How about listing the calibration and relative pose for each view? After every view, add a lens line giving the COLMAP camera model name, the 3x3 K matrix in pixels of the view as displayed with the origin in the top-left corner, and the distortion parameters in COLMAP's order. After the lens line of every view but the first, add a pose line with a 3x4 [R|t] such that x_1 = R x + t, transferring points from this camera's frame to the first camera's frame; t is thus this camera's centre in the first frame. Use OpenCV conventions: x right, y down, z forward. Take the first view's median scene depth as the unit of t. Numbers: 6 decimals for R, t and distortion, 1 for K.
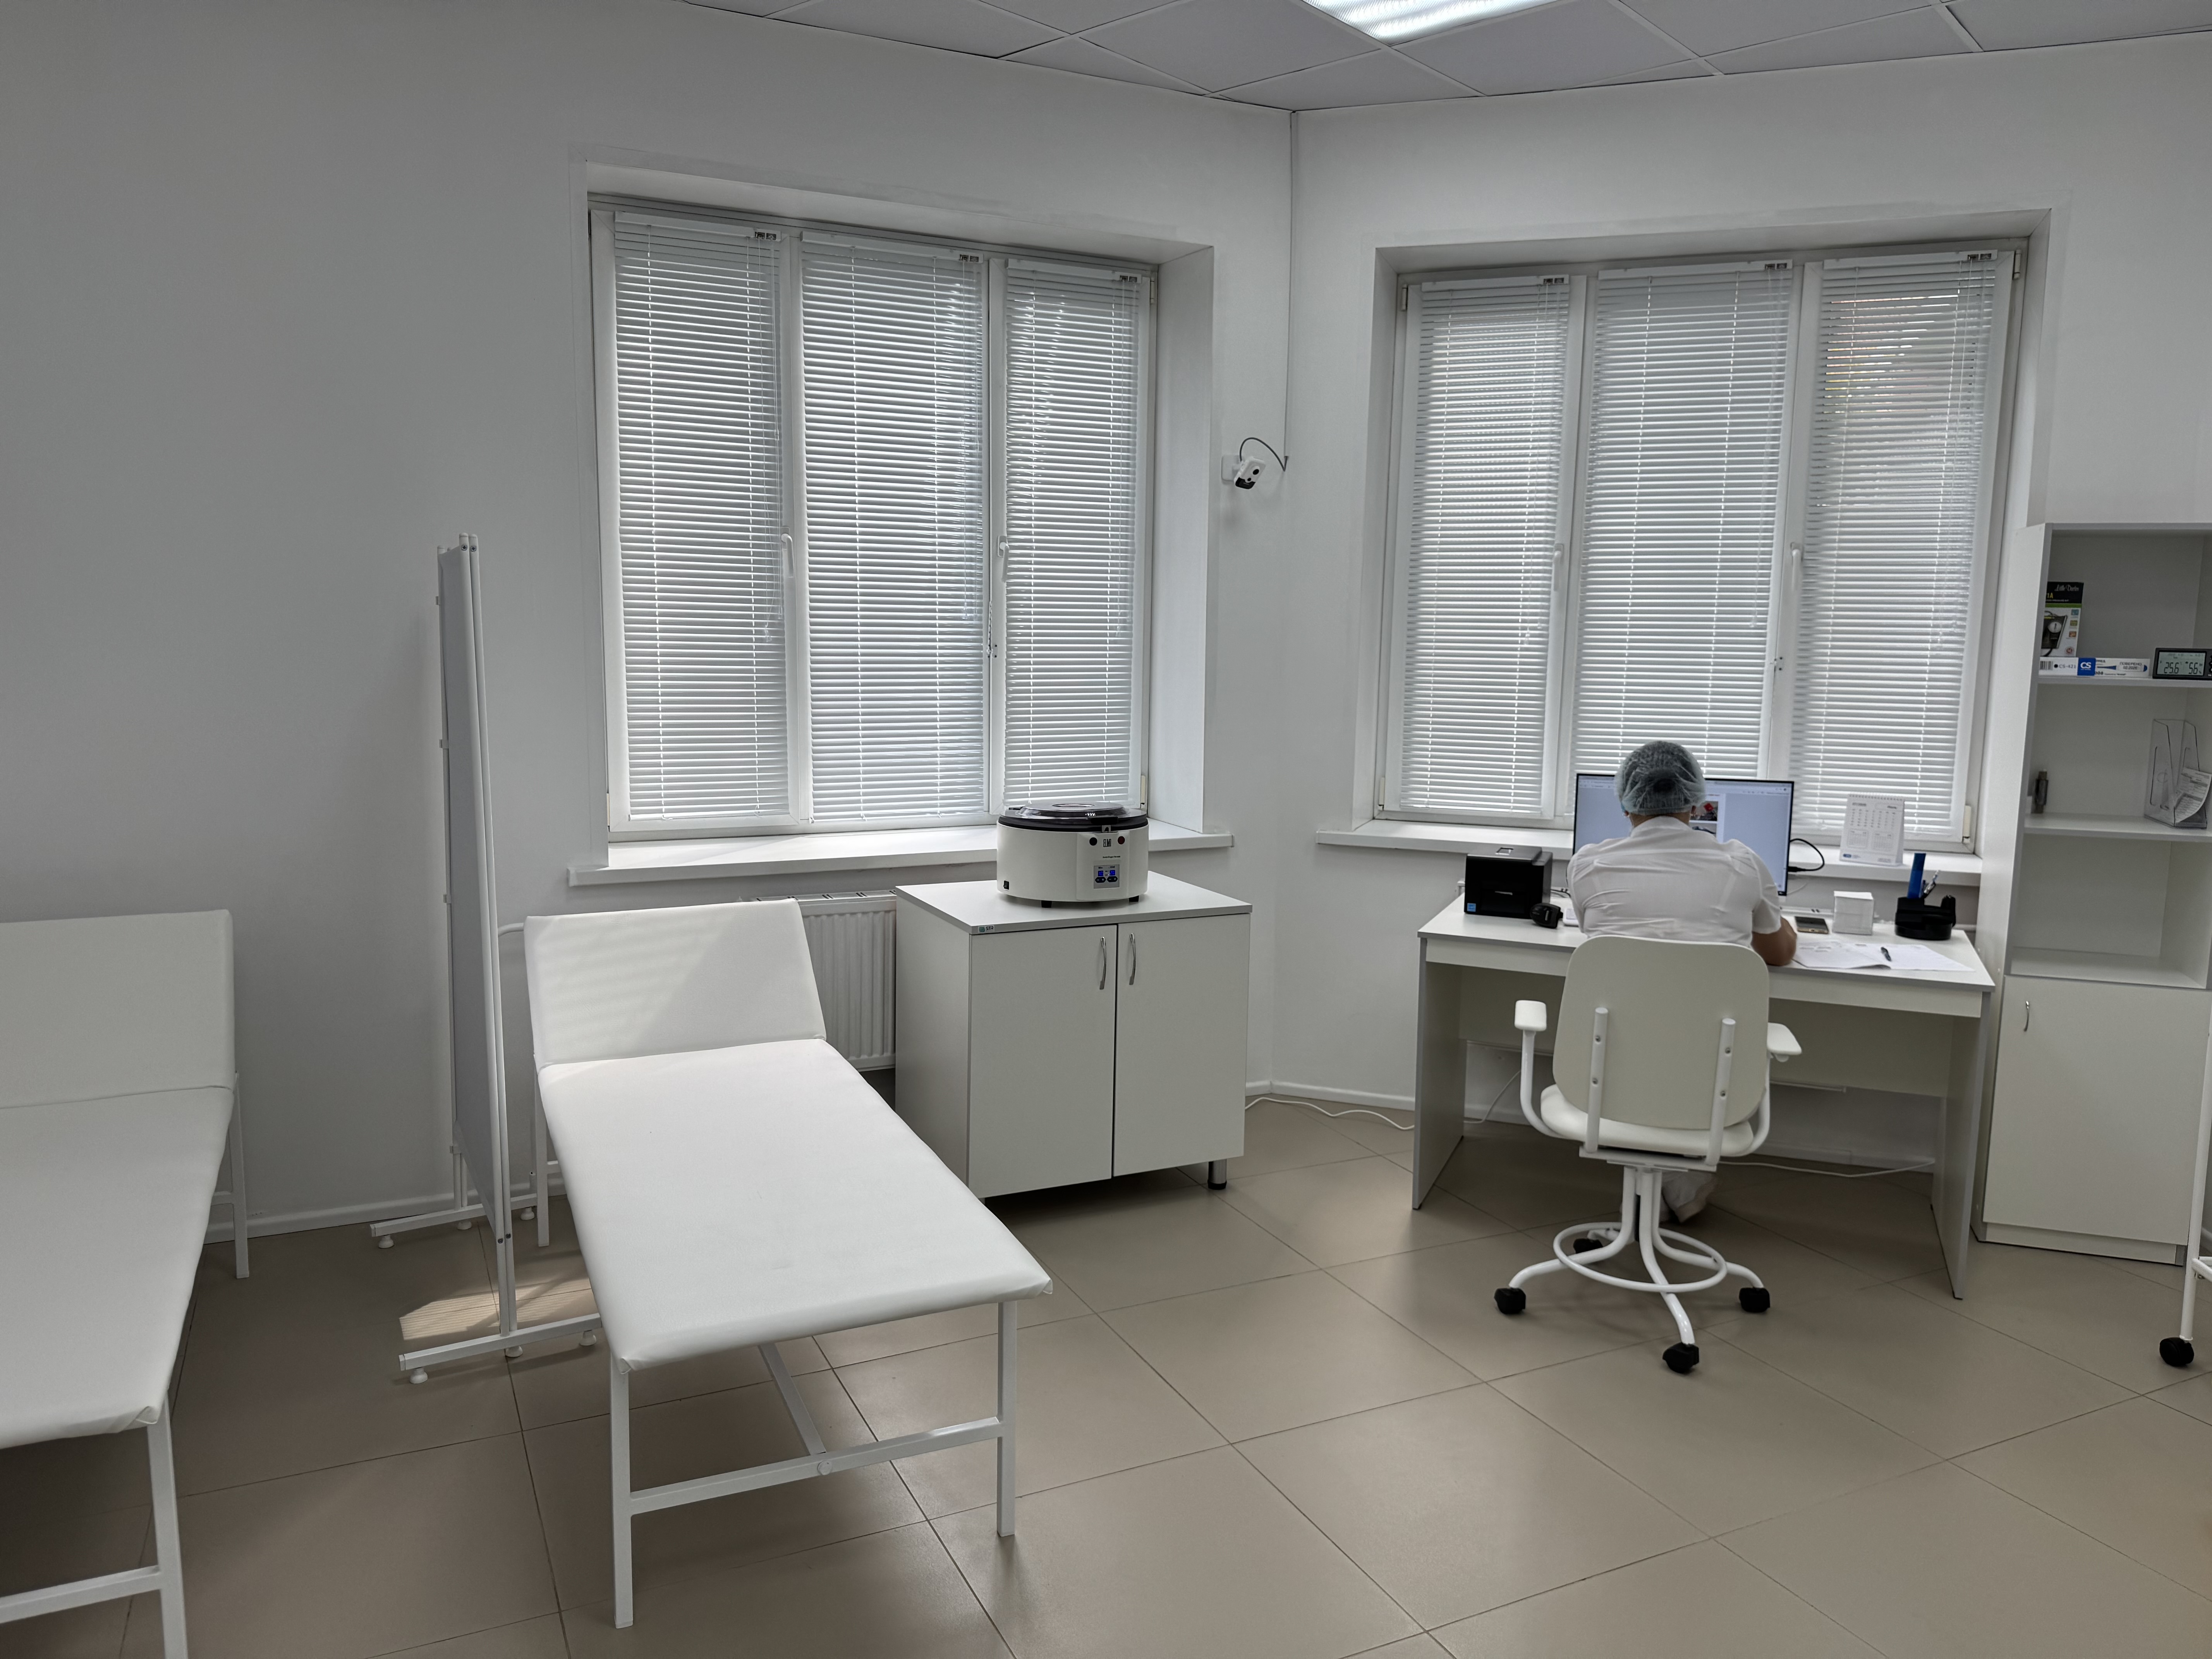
lens RADIAL K [[1523.5, 0, 1087.3], [0, 1523.5, 839.5], [0, 0, 1]] dist [0.045688, -0.053390]
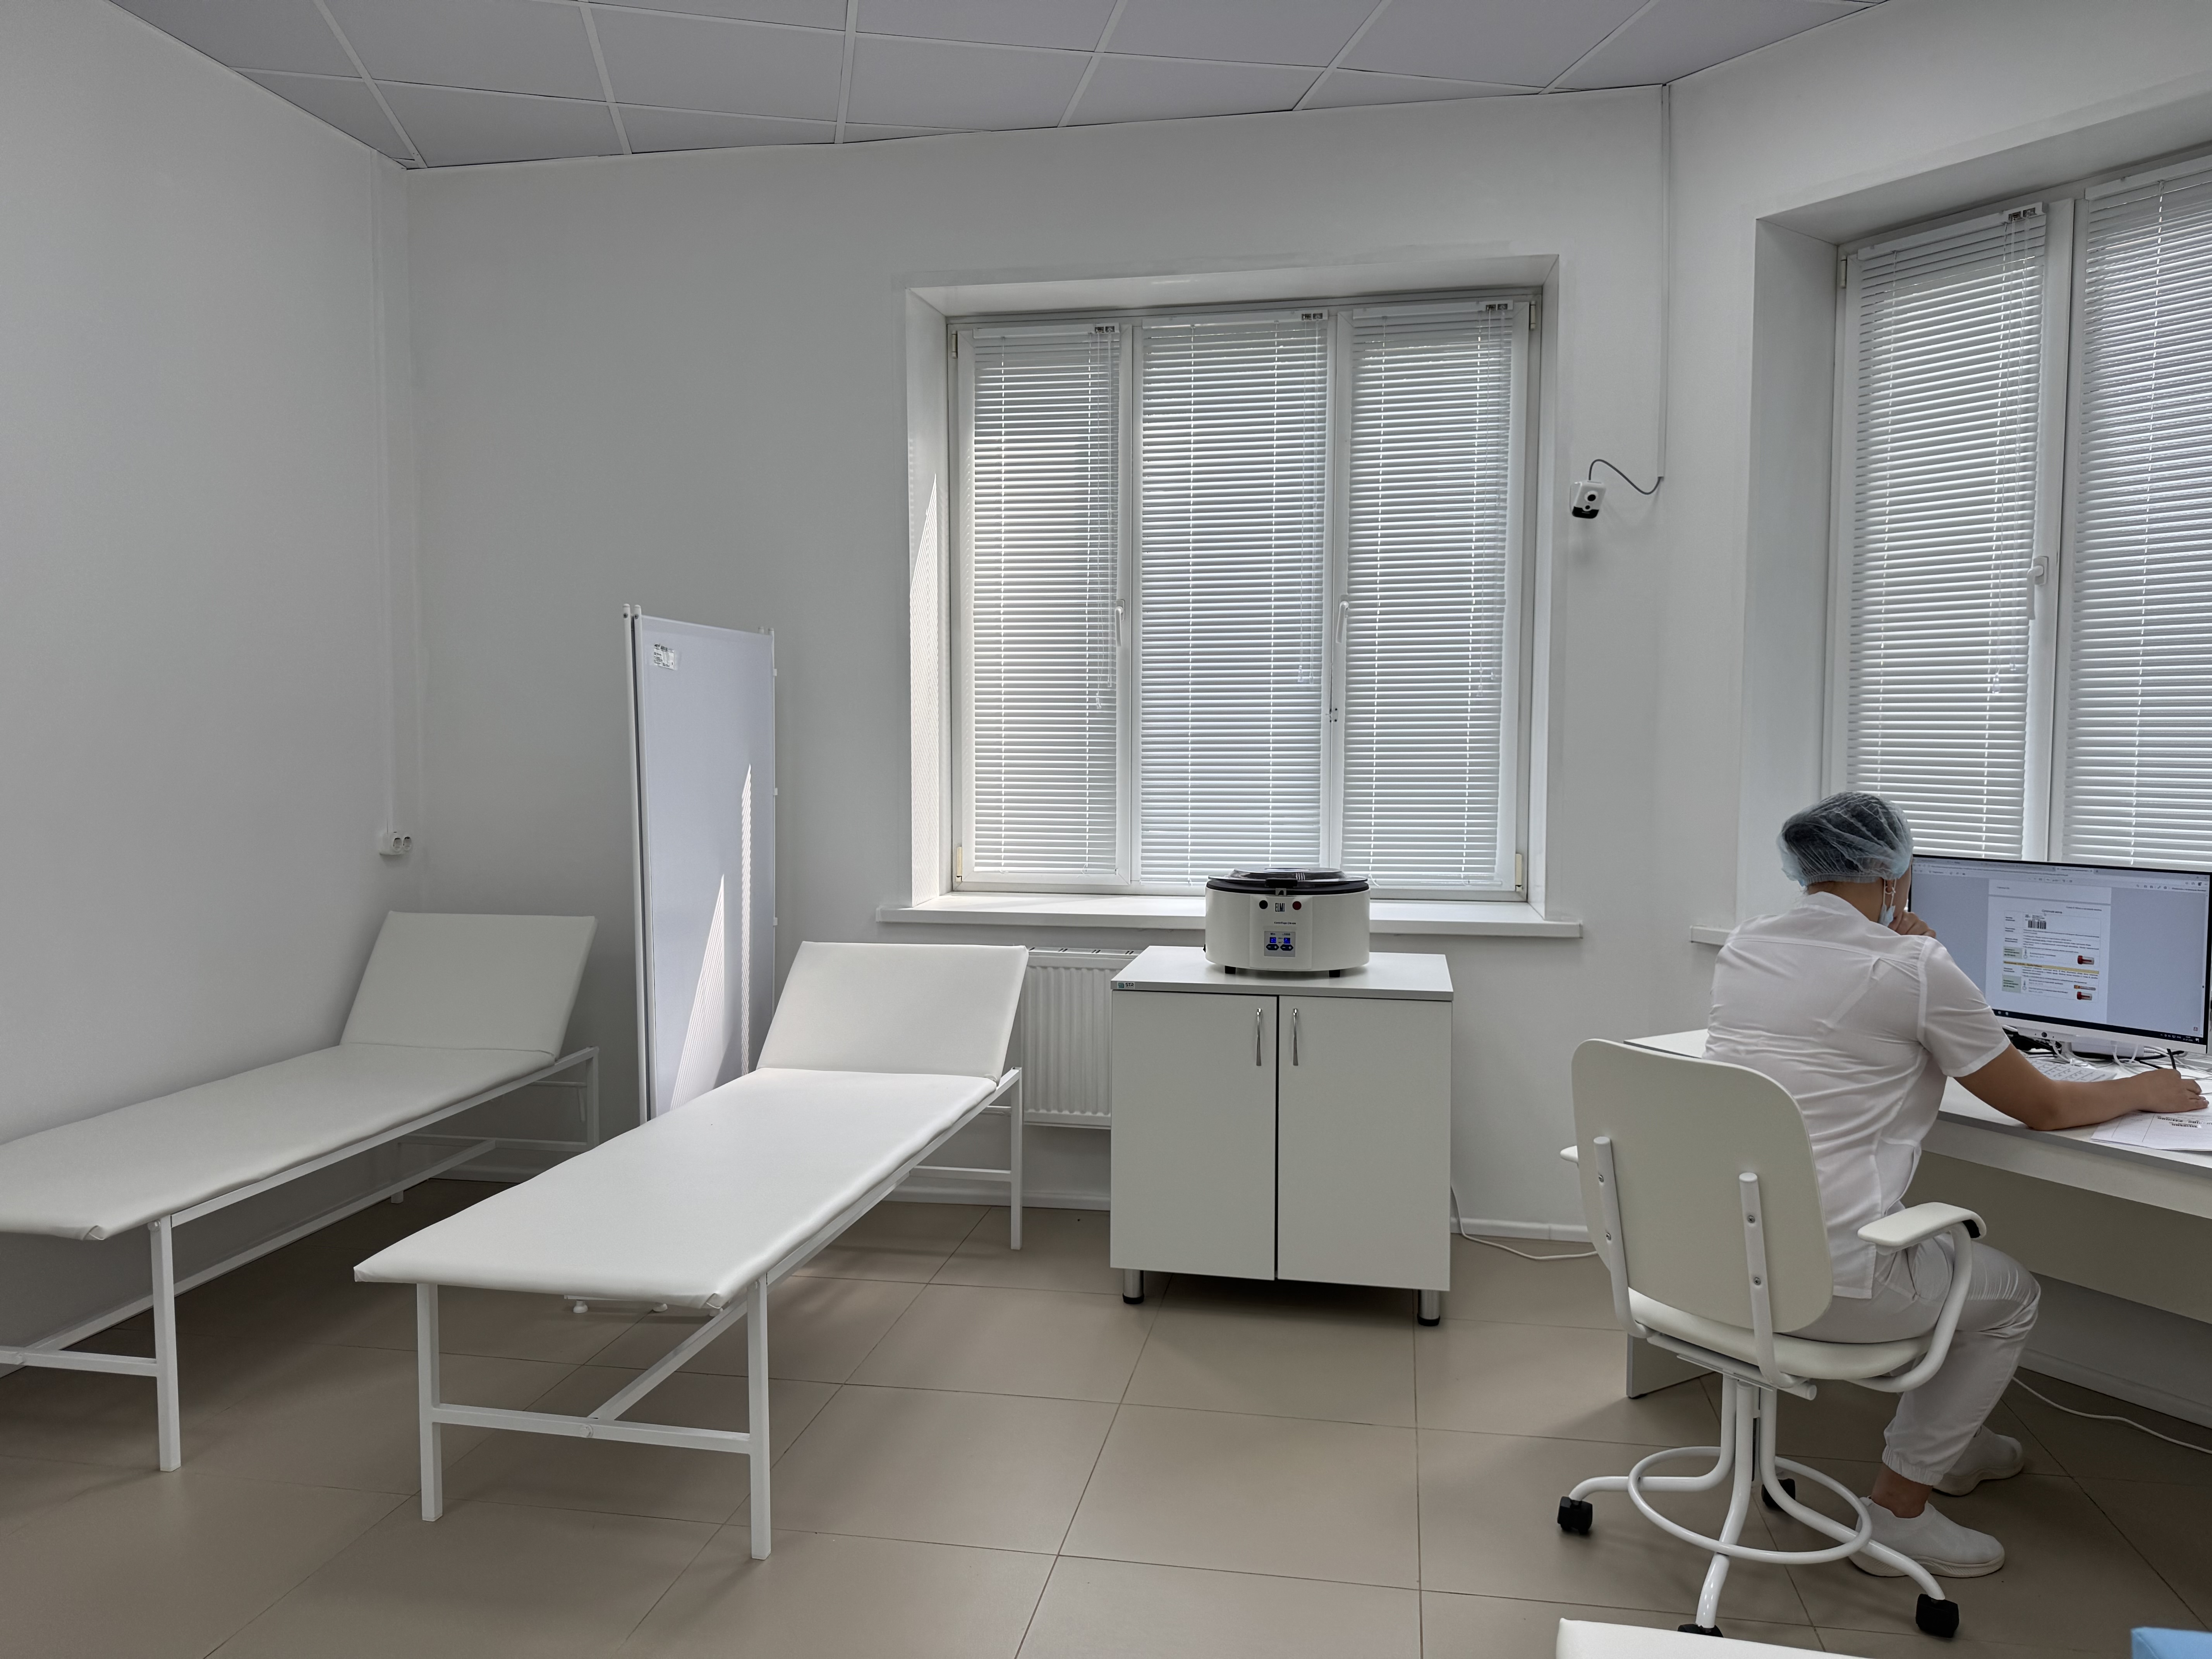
lens RADIAL K [[1523.5, 0, 1102.7], [0, 1523.5, 830.5], [0, 0, 1]] dist [0.045688, -0.053390]
pose [[0.816643, 0.023565, -0.576663, 0.409978], [-0.070389, 0.995774, -0.058990, 0.015972], [0.572835, 0.088765, 0.814850, 0.164091]]
